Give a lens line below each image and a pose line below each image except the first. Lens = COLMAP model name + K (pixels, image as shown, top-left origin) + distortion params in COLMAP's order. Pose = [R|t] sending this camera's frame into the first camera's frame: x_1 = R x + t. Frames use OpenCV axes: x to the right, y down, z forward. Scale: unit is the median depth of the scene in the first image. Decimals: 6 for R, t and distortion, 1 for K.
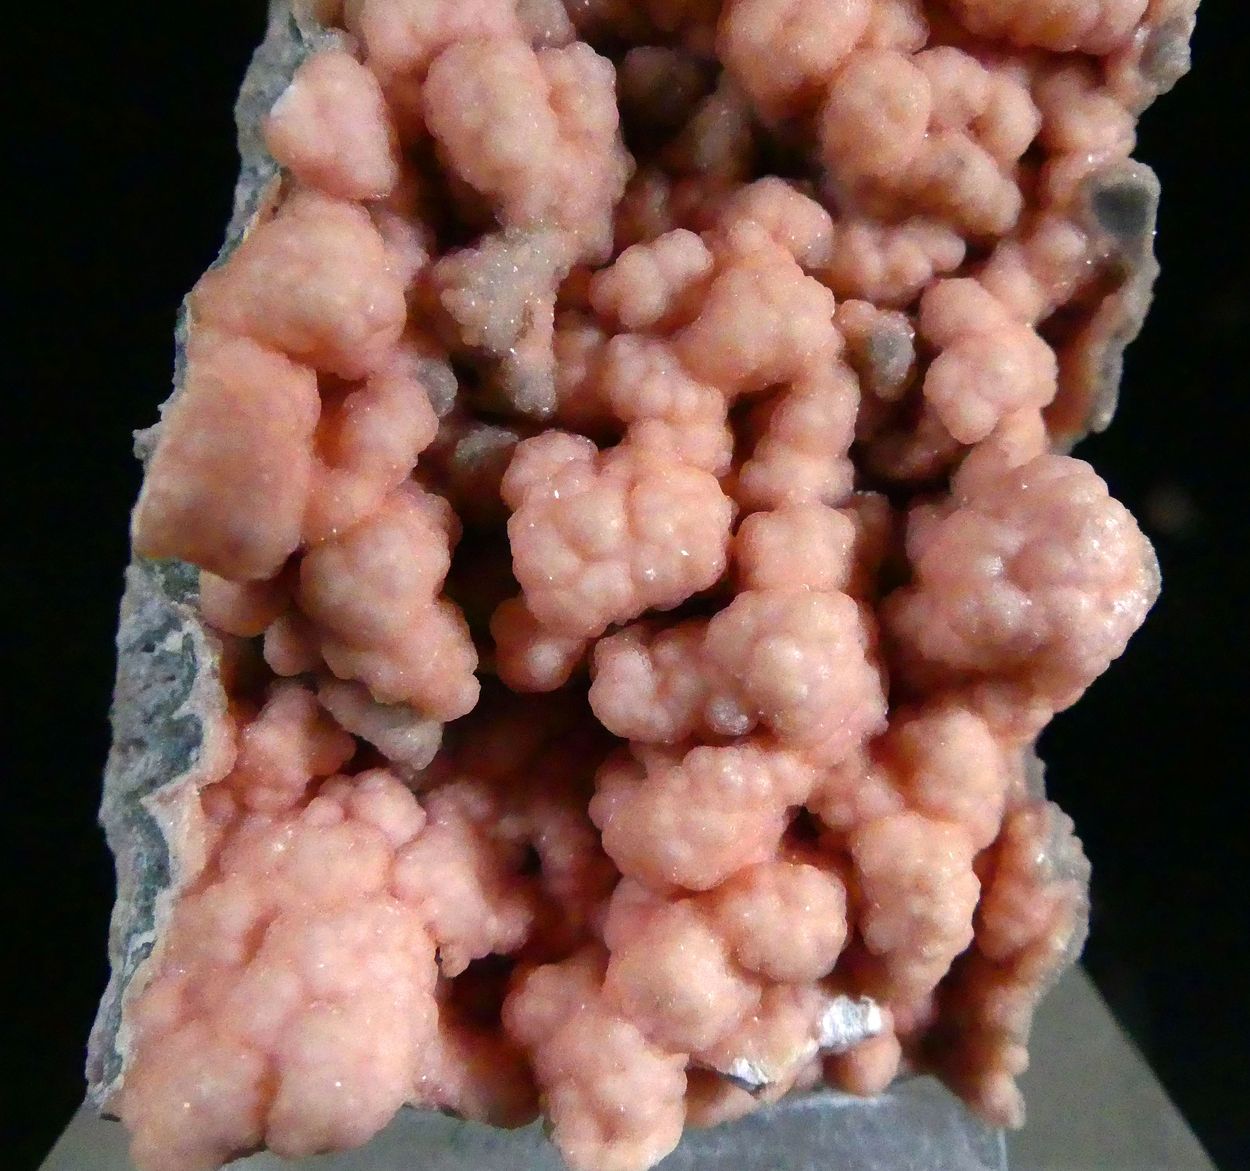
lens RADIAL K [[1205.2, 0, 625.0], [0, 1205.2, 585.5], [0, 0, 1]] dist [-0.011665, -0.017816]
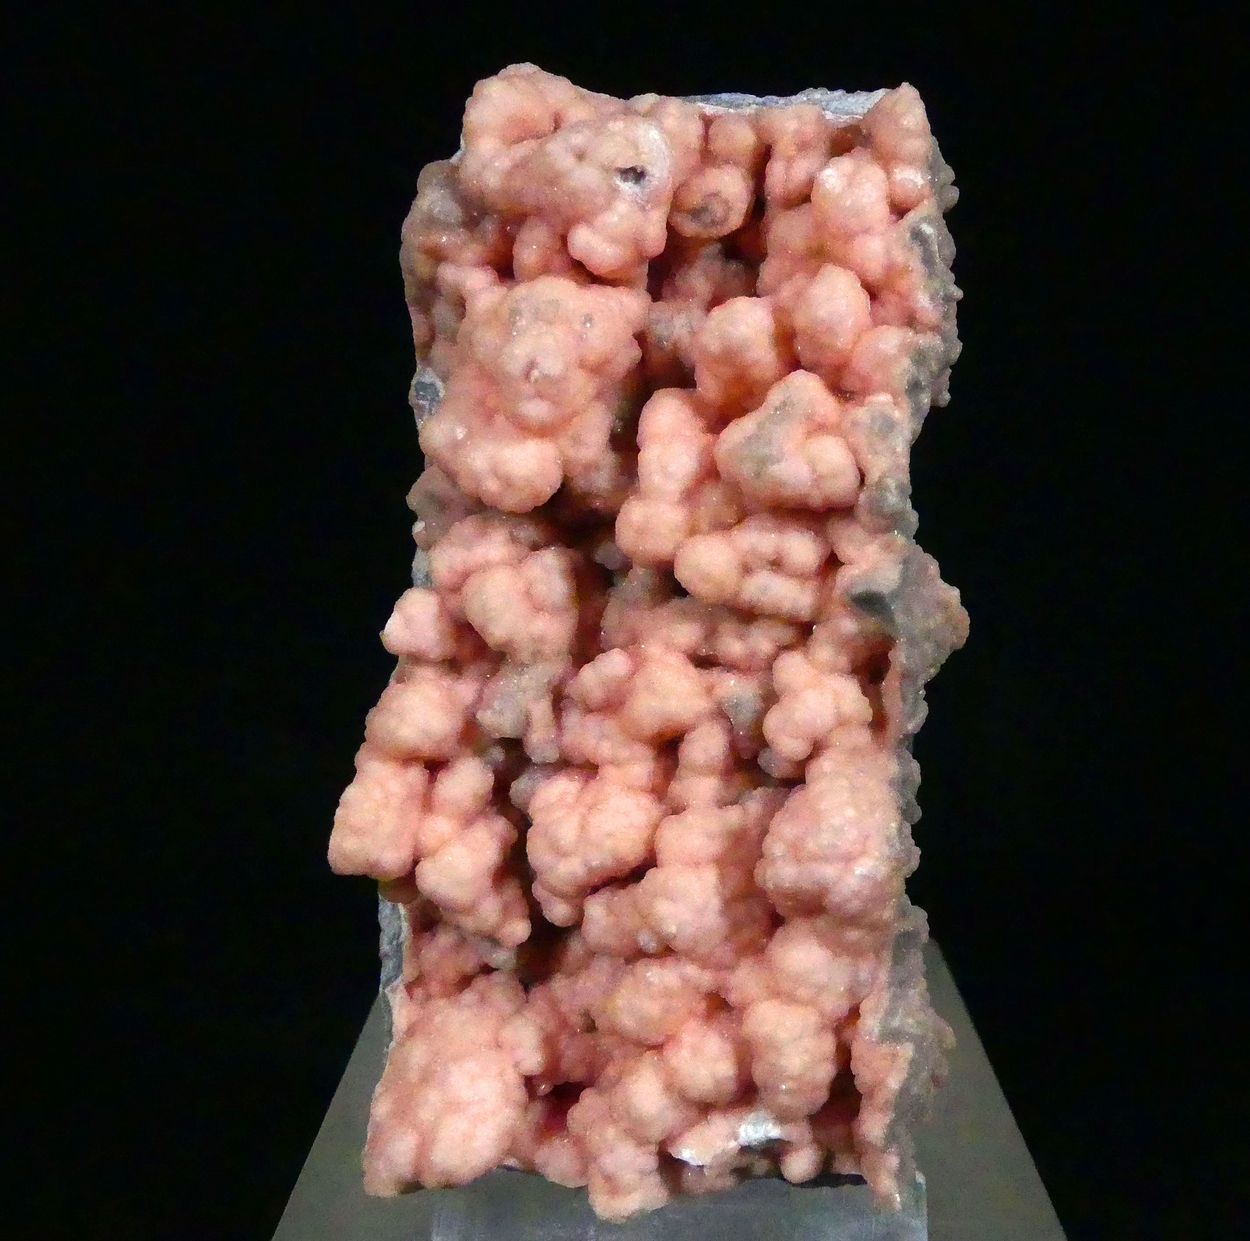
lens RADIAL K [[1353.9, 0, 625.0], [0, 1353.9, 620.5], [0, 0, 1]] dist [0.004707, -0.004728]
pose [[0.914349, -0.115265, -0.388174, 0.819165], [0.097141, 0.993075, -0.066070, -0.211732], [0.393101, 0.022703, 0.919215, -0.754889]]
